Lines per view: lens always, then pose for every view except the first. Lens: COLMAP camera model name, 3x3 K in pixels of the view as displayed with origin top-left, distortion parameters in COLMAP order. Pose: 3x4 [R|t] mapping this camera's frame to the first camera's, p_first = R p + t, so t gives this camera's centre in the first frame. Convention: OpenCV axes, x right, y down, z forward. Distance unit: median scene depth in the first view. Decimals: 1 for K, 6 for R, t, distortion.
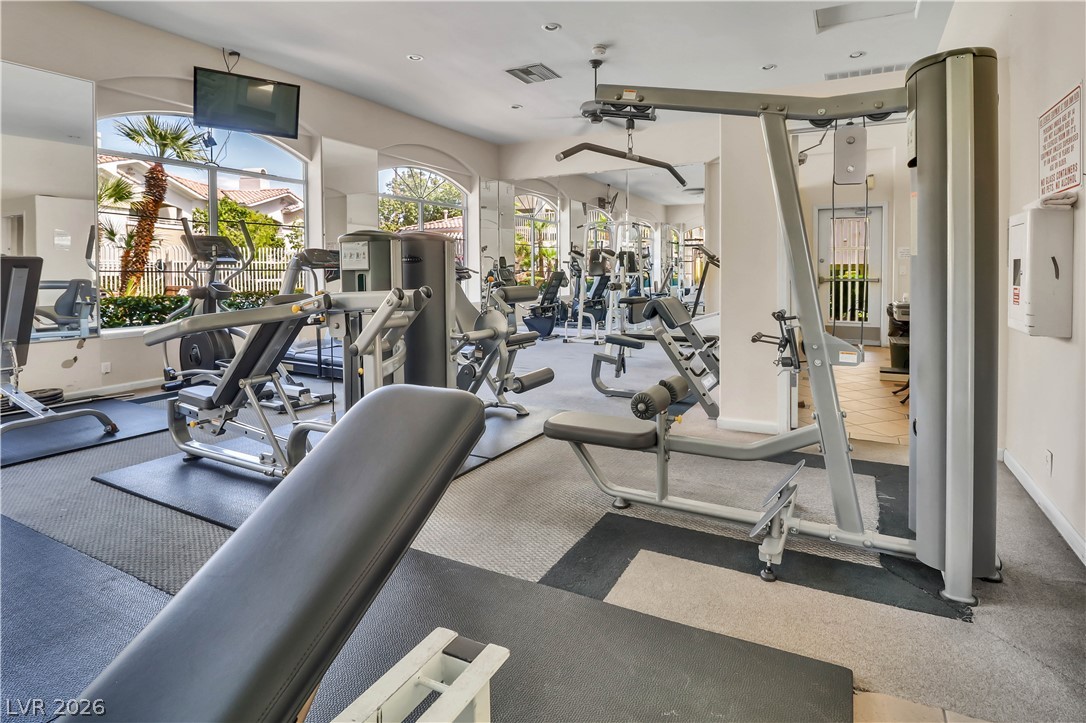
lens RADIAL K [[501.4, 0, 544.2], [0, 501.4, 357.8], [0, 0, 1]] dist [-0.011188, -0.000731]
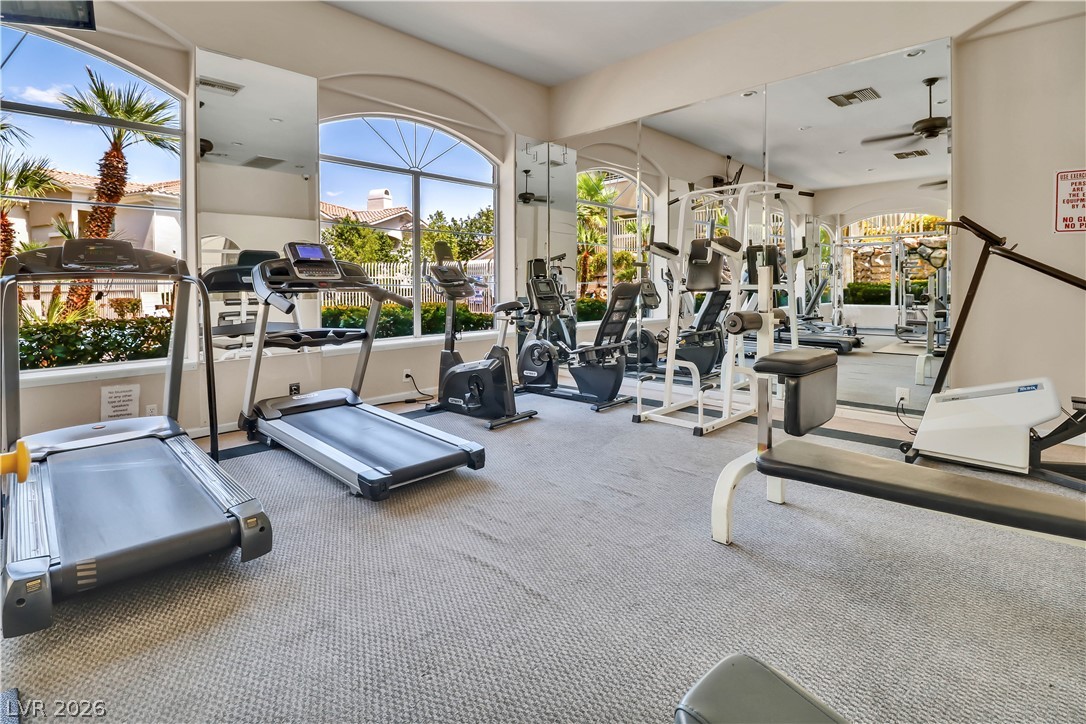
lens RADIAL K [[620.4, 0, 537.3], [0, 620.4, 363.2], [0, 0, 1]] dist [-0.023521, -0.000332]
pose [[0.985404, 0.015782, -0.169499, 0.042611], [-0.023663, 0.998726, -0.044575, -0.052000], [0.168579, 0.047935, 0.984522, 0.319418]]
